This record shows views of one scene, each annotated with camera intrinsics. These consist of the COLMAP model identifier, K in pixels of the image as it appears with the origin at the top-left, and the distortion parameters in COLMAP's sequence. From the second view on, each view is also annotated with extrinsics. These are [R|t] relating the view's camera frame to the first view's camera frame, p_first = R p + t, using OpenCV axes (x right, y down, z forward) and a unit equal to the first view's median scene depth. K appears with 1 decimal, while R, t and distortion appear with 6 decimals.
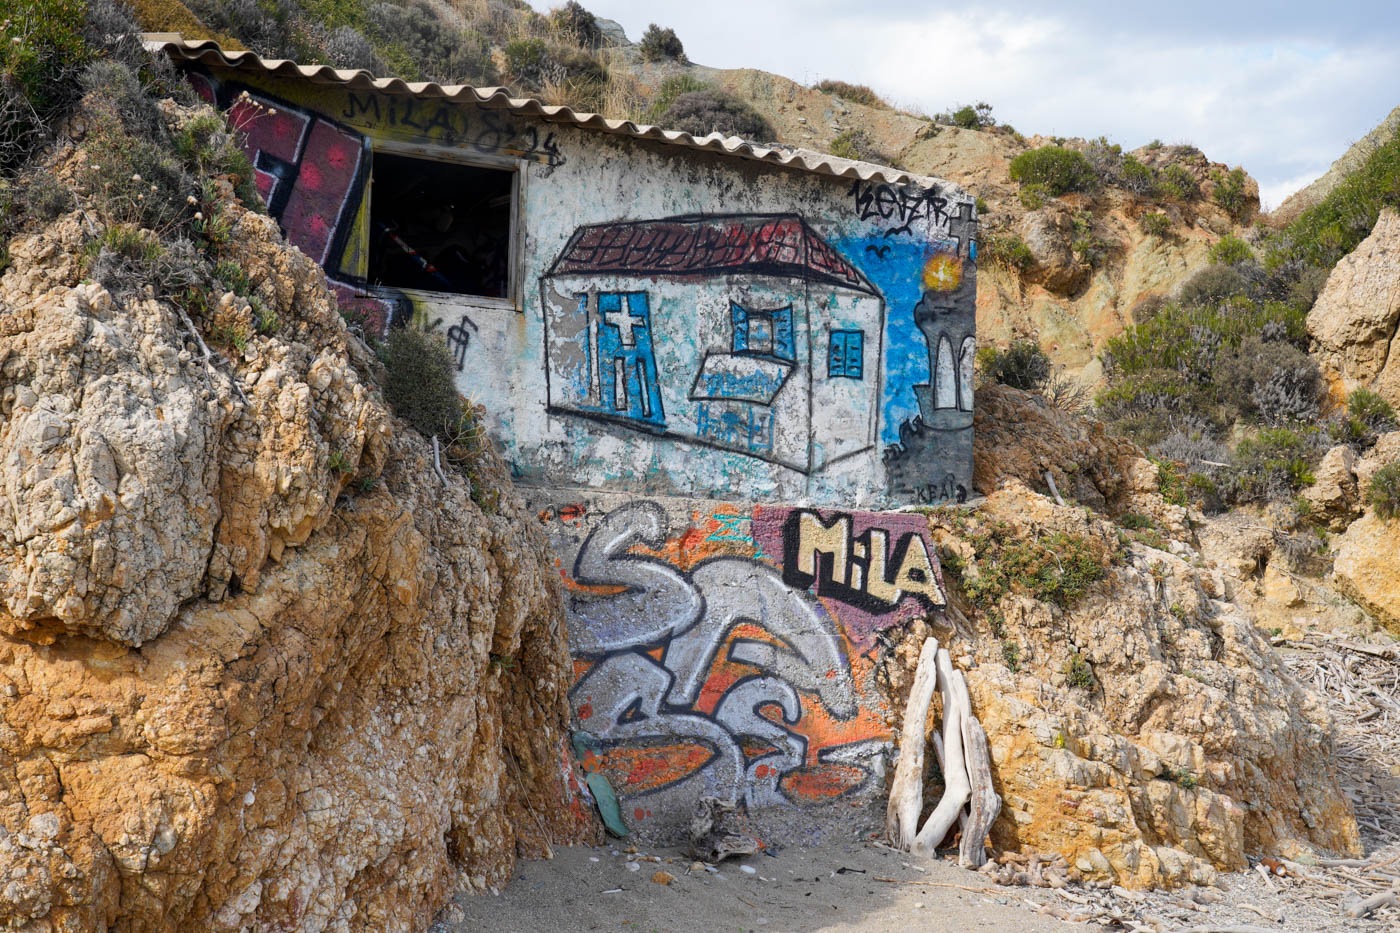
lens RADIAL K [[1888.8, 0, 699.6], [0, 1888.8, 466.1], [0, 0, 1]] dist [0.013342, 0.000000]
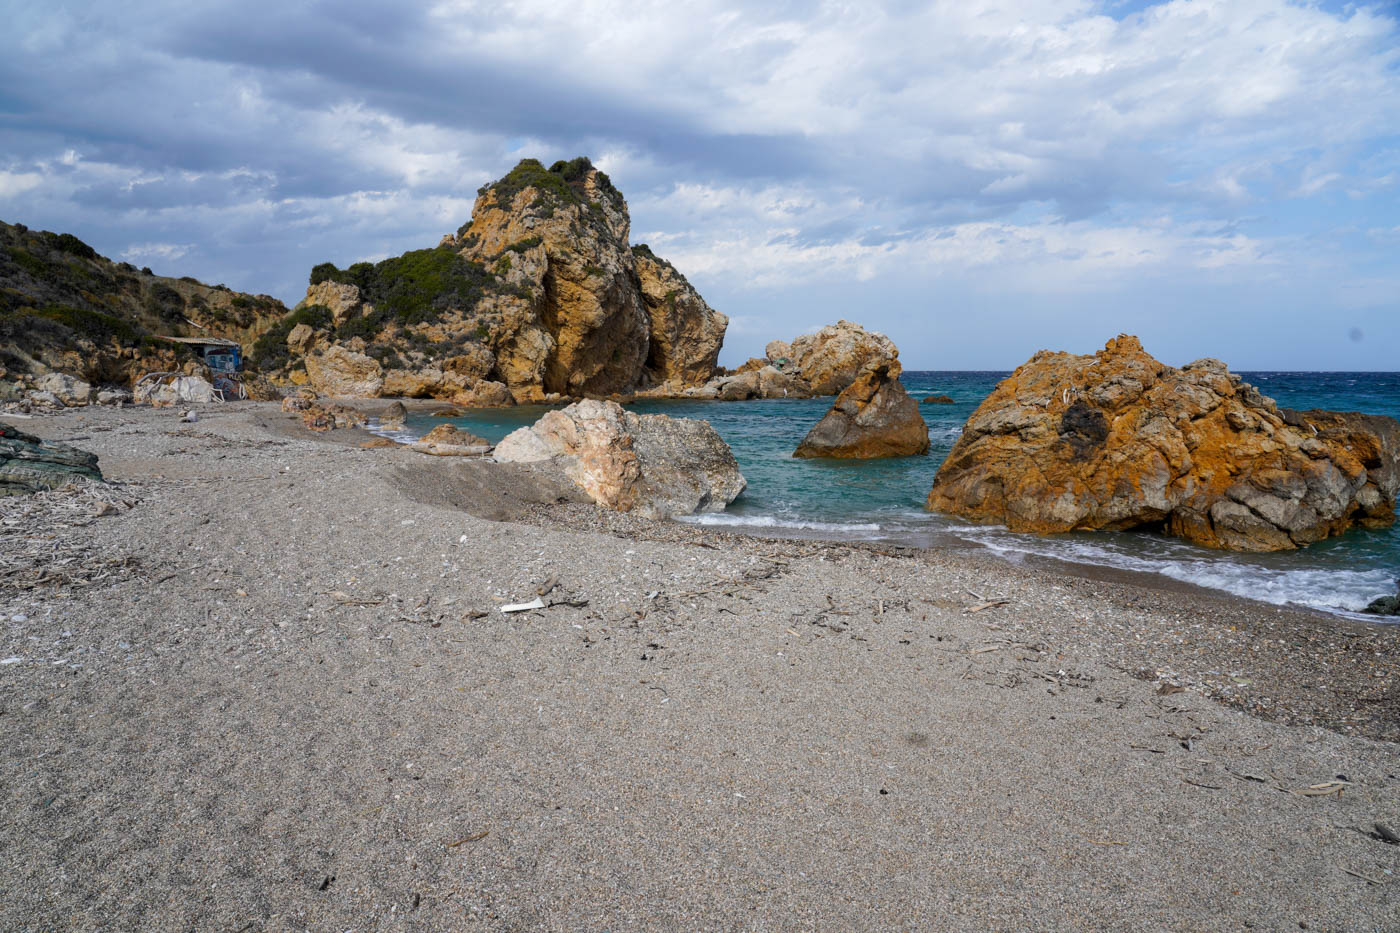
lens RADIAL K [[968.2, 0, 699.3], [0, 968.2, 461.4], [0, 0, 1]] dist [-0.005594, 0.005788]
pose [[0.803872, -0.087546, 0.588325, -0.544857], [0.009077, 0.990799, 0.135034, -0.101182], [-0.594733, -0.103209, 0.797270, -2.596018]]
